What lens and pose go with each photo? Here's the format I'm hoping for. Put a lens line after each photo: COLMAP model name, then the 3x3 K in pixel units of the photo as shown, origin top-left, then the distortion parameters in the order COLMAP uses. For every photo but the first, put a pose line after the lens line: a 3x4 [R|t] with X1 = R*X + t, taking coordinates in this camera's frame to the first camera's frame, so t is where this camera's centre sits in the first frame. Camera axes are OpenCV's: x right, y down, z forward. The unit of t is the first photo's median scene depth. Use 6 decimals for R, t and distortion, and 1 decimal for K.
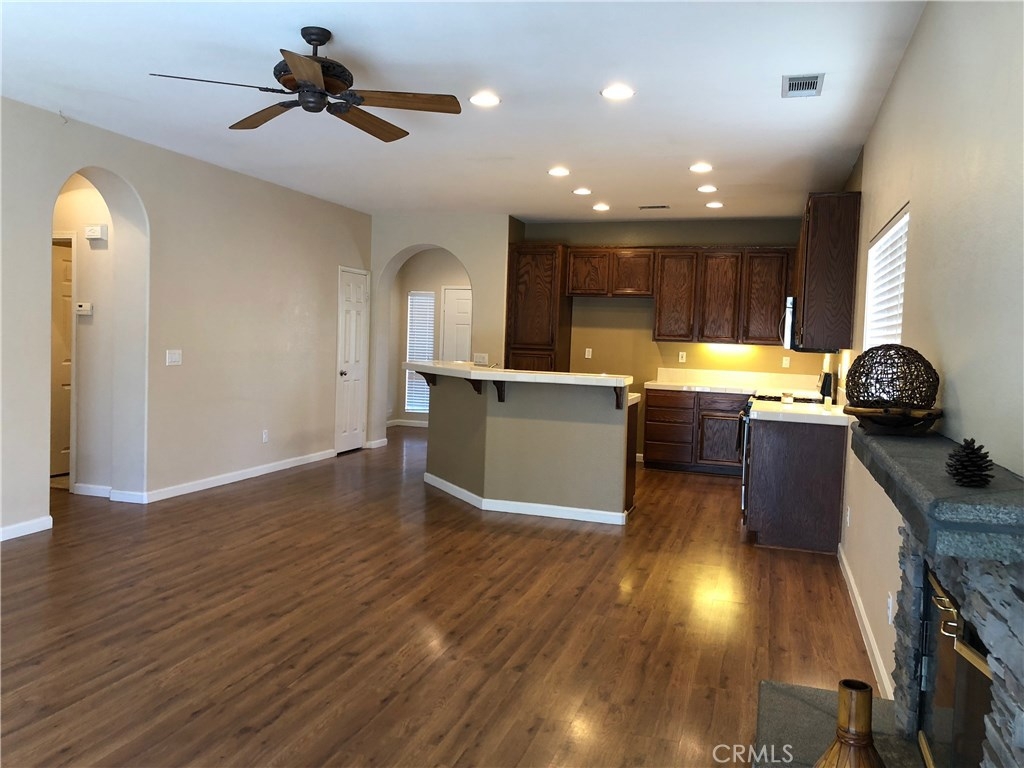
lens RADIAL K [[825.5, 0, 512.0], [0, 825.5, 384.0], [0, 0, 1]] dist [0.052098, -0.161405]
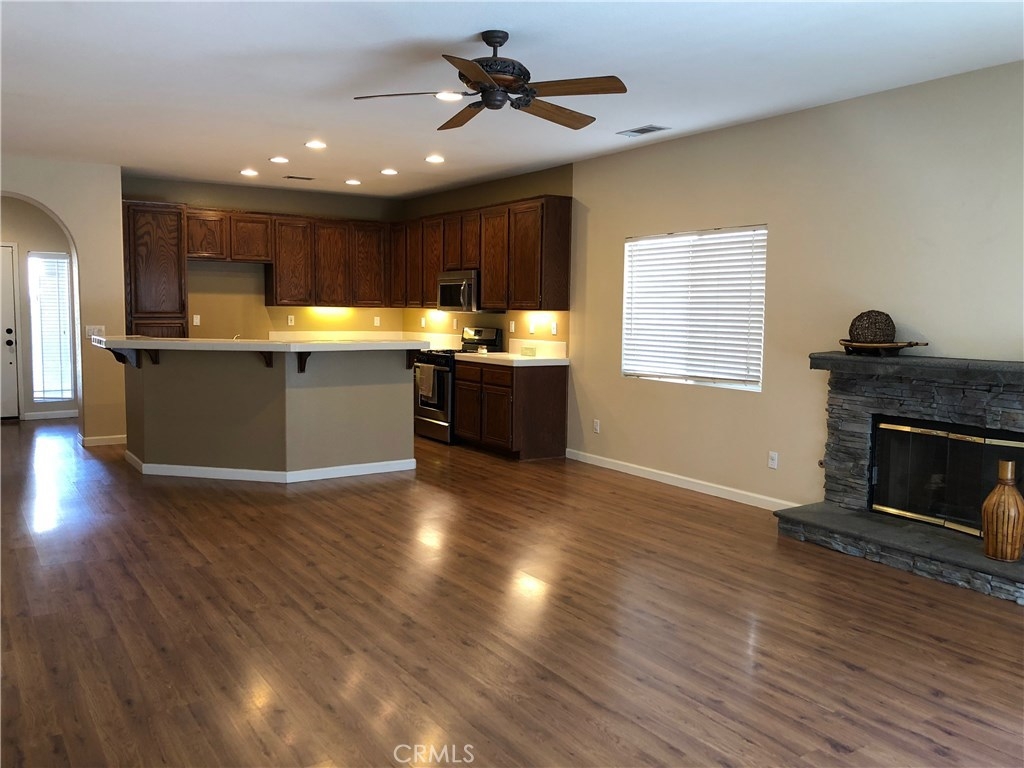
lens RADIAL K [[820.6, 0, 518.8], [0, 820.6, 373.0], [0, 0, 1]] dist [0.060598, -0.152575]
pose [[0.630075, -0.087568, 0.771581, -0.444718], [0.055416, 0.996159, 0.067803, -0.021861], [-0.774554, 0.000037, 0.632507, 0.118112]]
